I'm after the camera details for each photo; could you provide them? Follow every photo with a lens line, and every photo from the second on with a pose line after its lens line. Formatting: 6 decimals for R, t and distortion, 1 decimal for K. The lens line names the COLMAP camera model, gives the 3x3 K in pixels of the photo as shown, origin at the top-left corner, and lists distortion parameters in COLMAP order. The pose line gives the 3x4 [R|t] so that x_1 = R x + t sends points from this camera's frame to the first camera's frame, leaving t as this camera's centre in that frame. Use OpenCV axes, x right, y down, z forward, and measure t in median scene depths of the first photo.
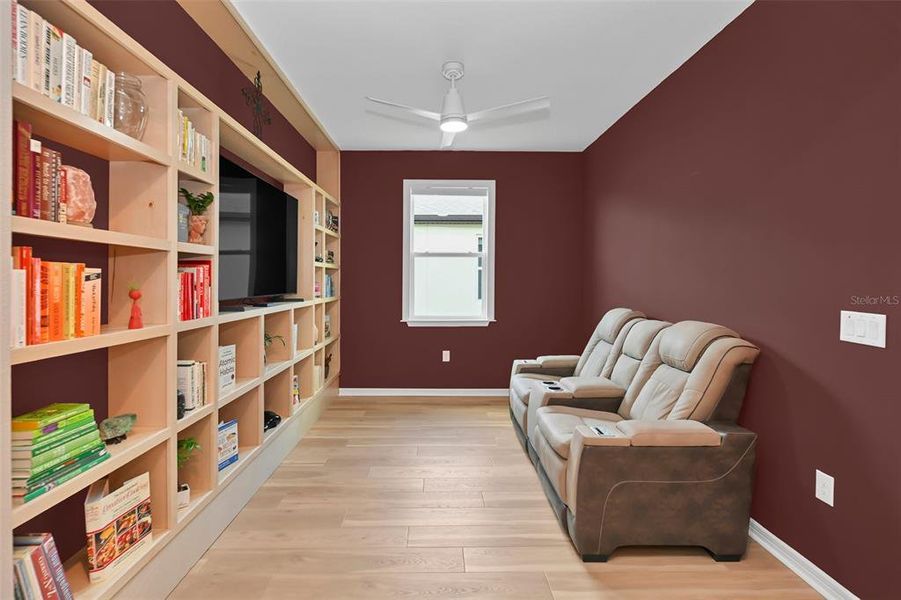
lens RADIAL K [[421.0, 0, 440.1], [0, 421.0, 291.8], [0, 0, 1]] dist [0.004895, -0.004729]
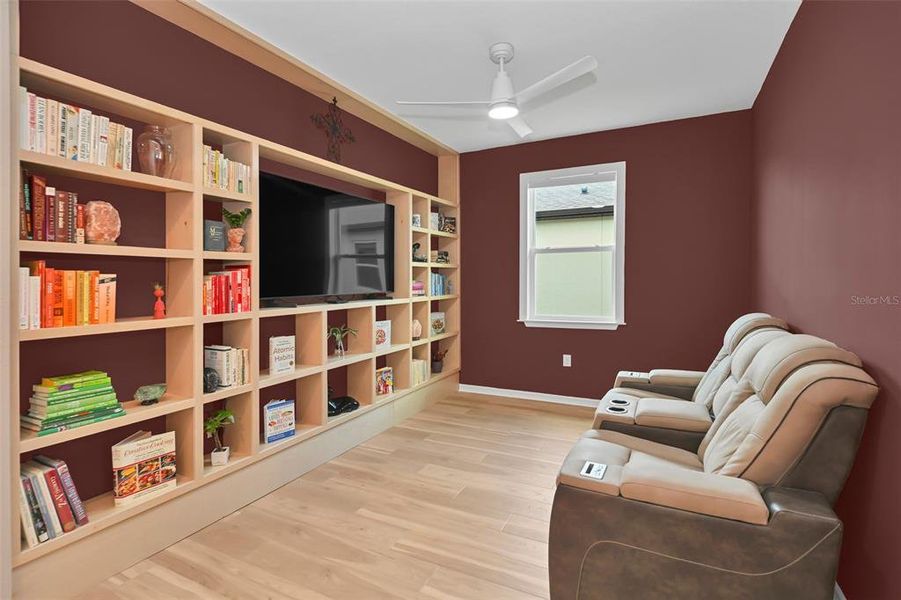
lens RADIAL K [[421.0, 0, 472.2], [0, 421.0, 284.6], [0, 0, 1]] dist [0.004895, -0.004729]
pose [[0.893609, -0.004869, -0.448820, 0.496868], [-0.000350, 0.999933, -0.011546, -0.003898], [0.448847, 0.010475, 0.893547, 0.181108]]
